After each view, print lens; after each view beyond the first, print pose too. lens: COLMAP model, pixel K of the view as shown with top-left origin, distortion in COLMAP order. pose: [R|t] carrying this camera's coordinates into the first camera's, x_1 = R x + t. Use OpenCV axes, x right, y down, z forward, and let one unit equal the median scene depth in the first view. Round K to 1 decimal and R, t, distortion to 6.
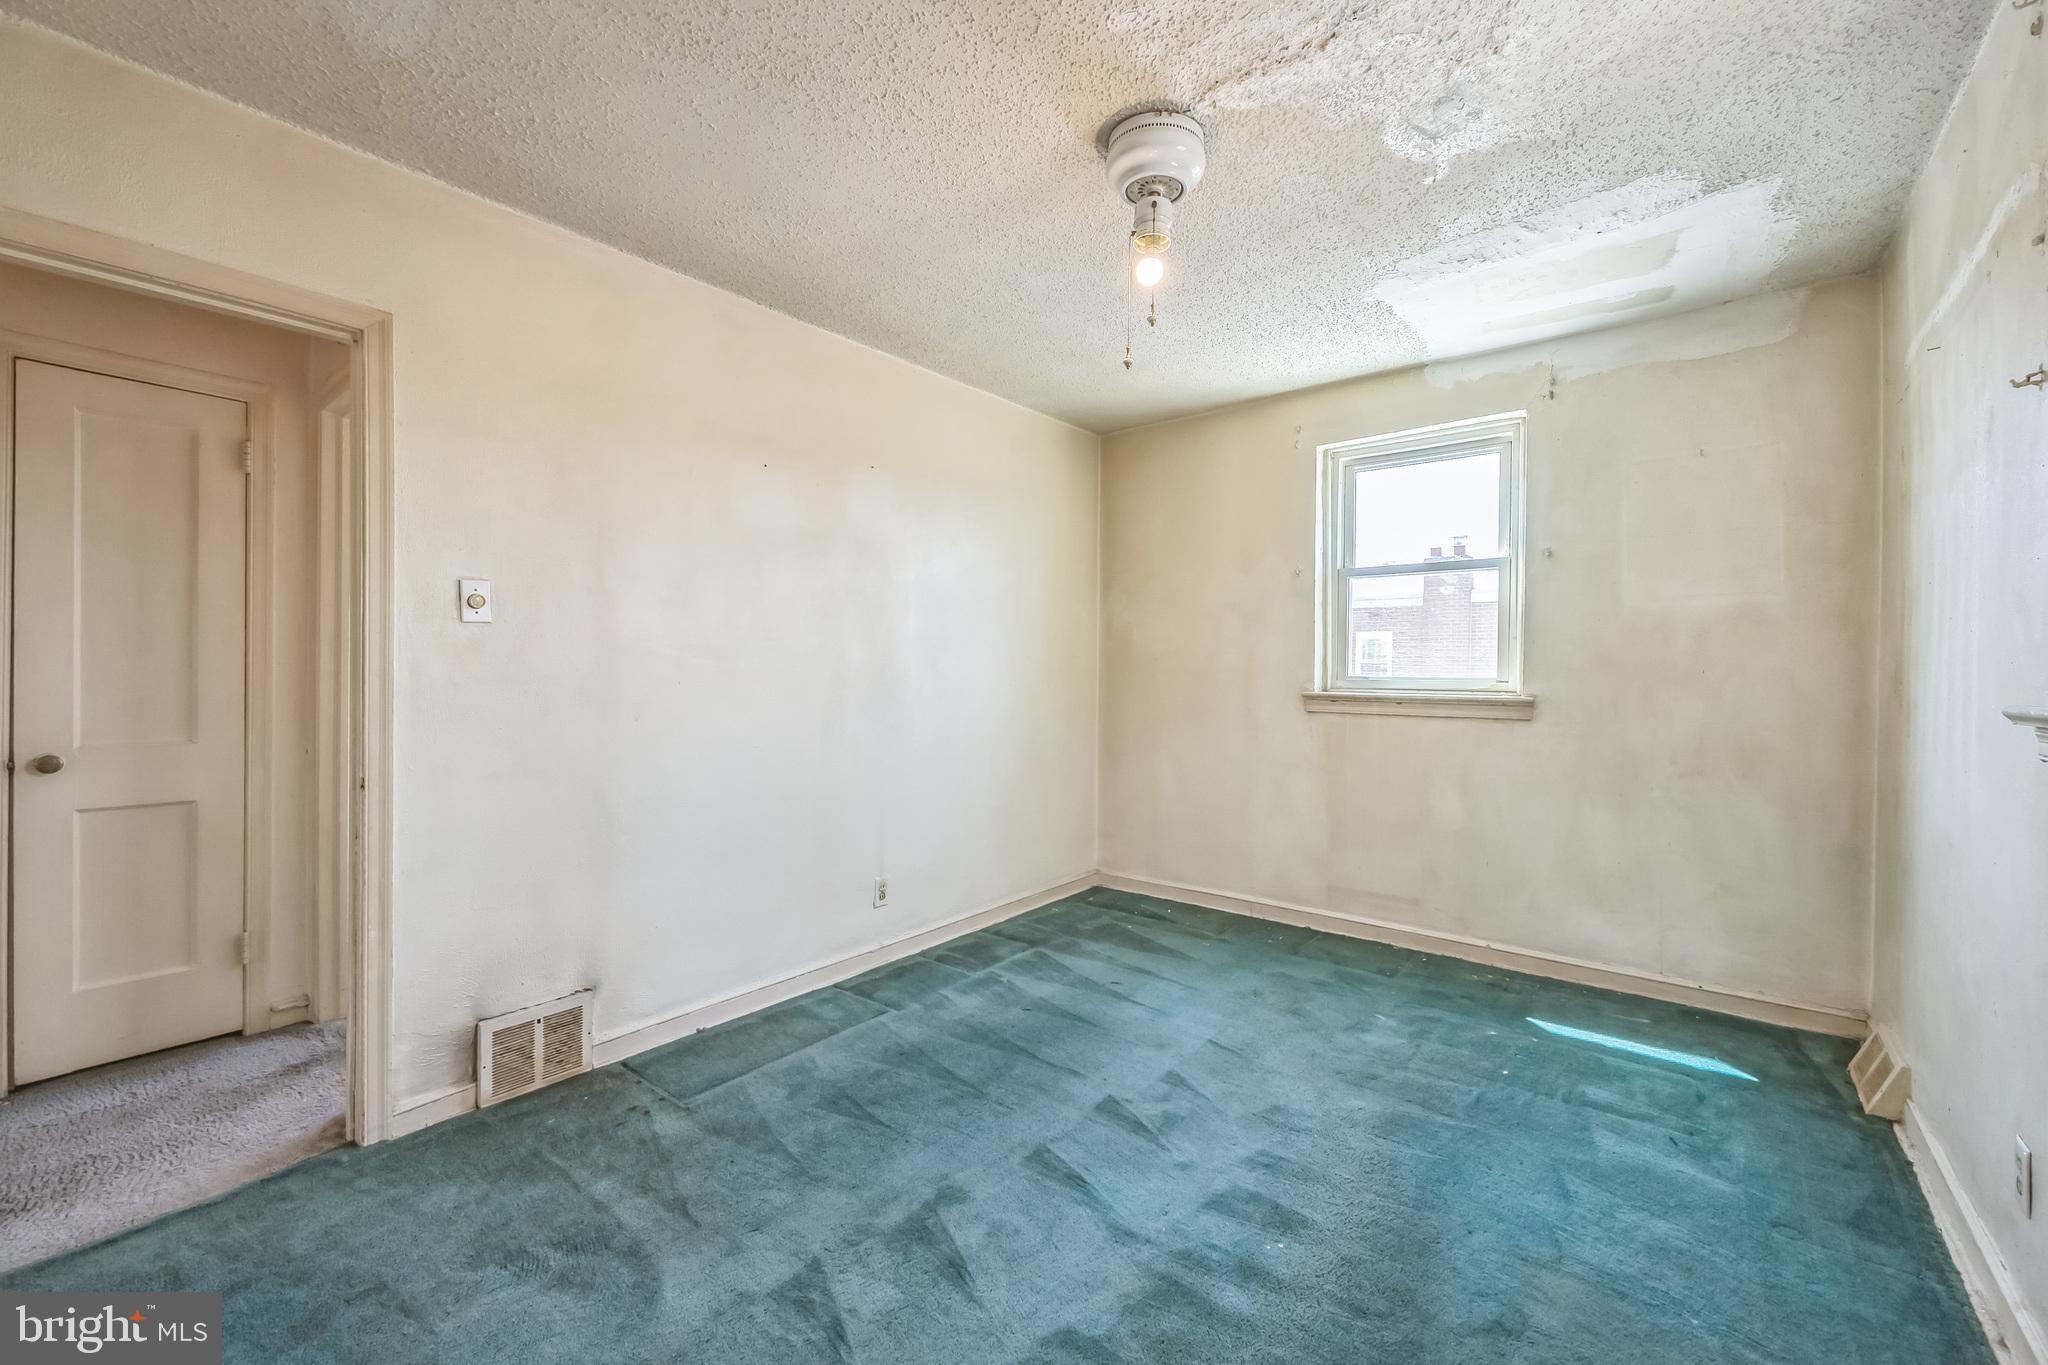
lens RADIAL K [[815.6, 0, 1025.8], [0, 815.6, 672.4], [0, 0, 1]] dist [-0.000932, -0.000136]
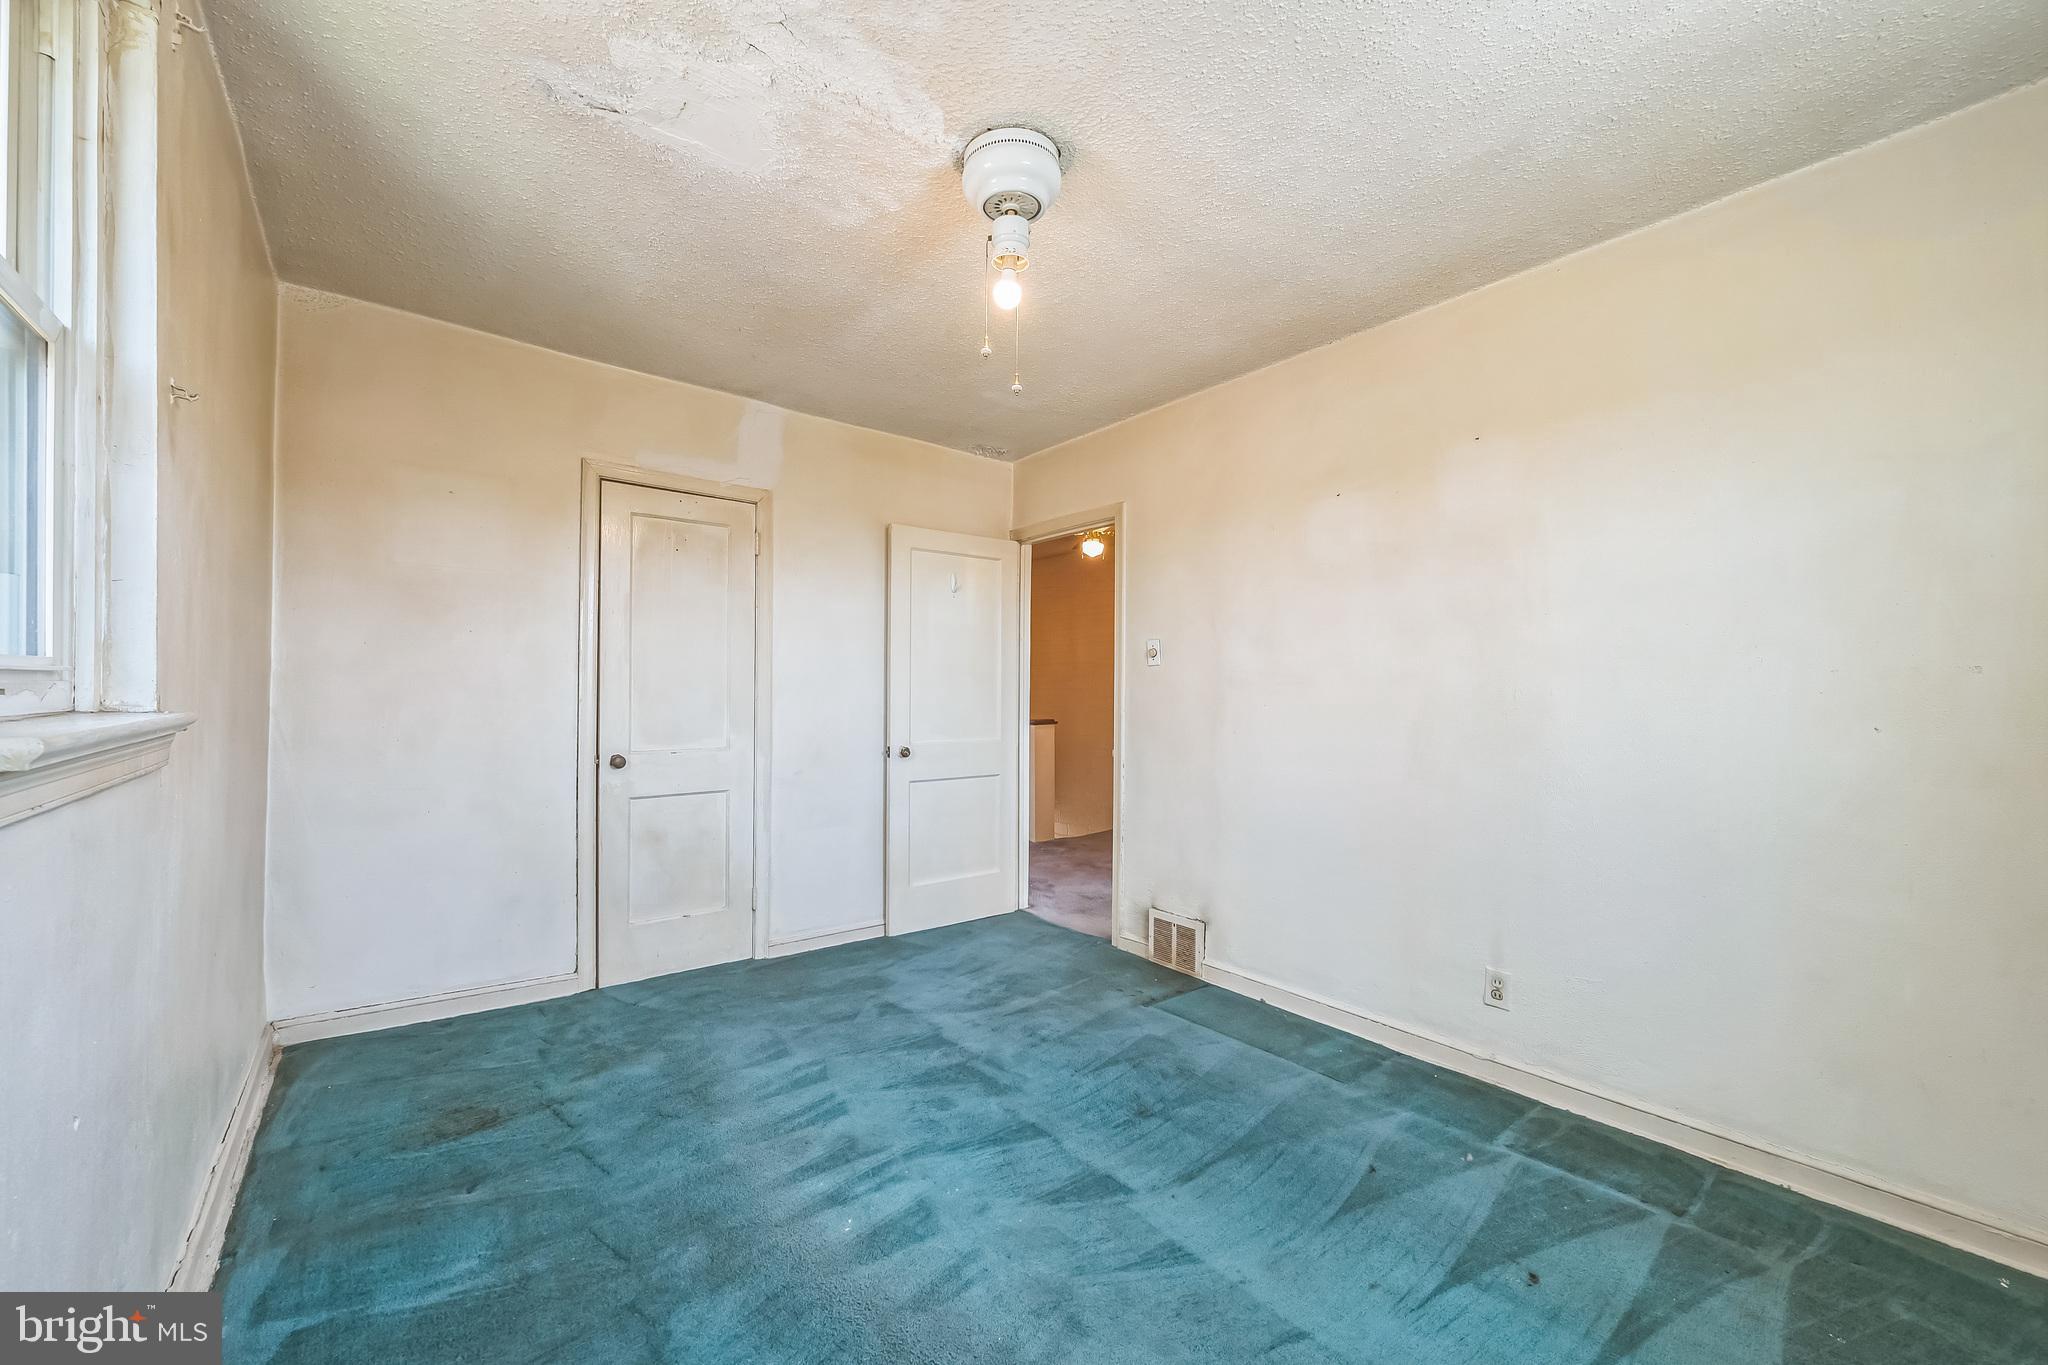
lens RADIAL K [[815.6, 0, 1025.1], [0, 815.6, 687.1], [0, 0, 1]] dist [-0.000932, -0.000136]
pose [[-0.217903, -0.010527, -0.975914, 0.719788], [-0.010490, 0.999909, -0.008444, -0.000649], [0.975914, 0.008397, -0.217994, 0.797643]]
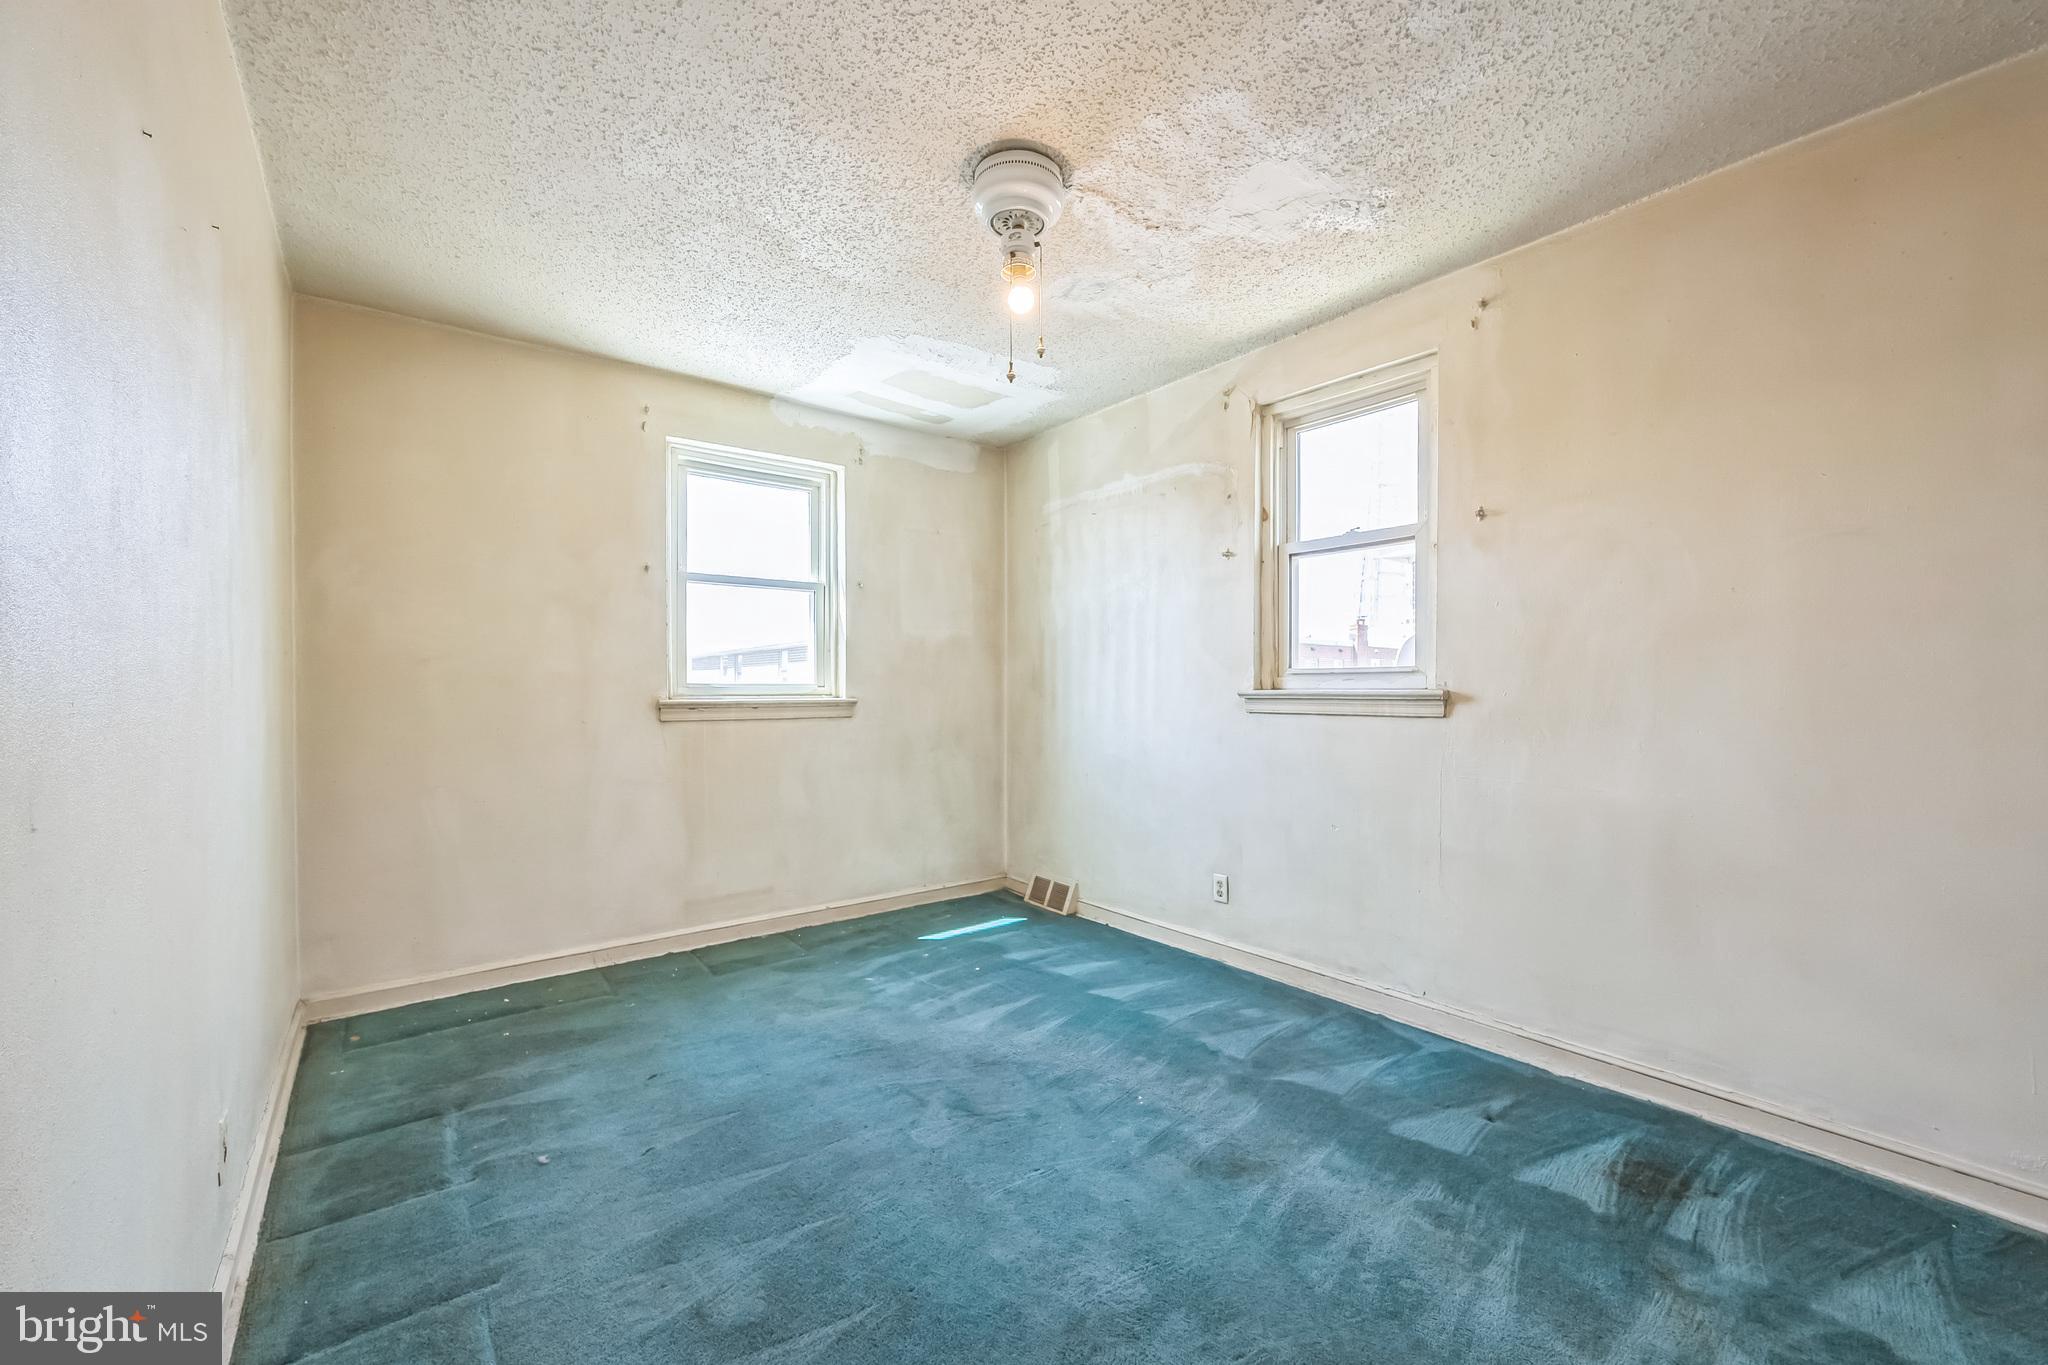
lens RADIAL K [[815.6, 0, 1024.9], [0, 815.6, 692.3], [0, 0, 1]] dist [-0.000932, -0.000136]
pose [[0.219550, -0.015545, 0.975477, -0.573139], [0.004552, 0.999878, 0.014910, 0.003693], [-0.975591, 0.001167, 0.219595, 0.487496]]
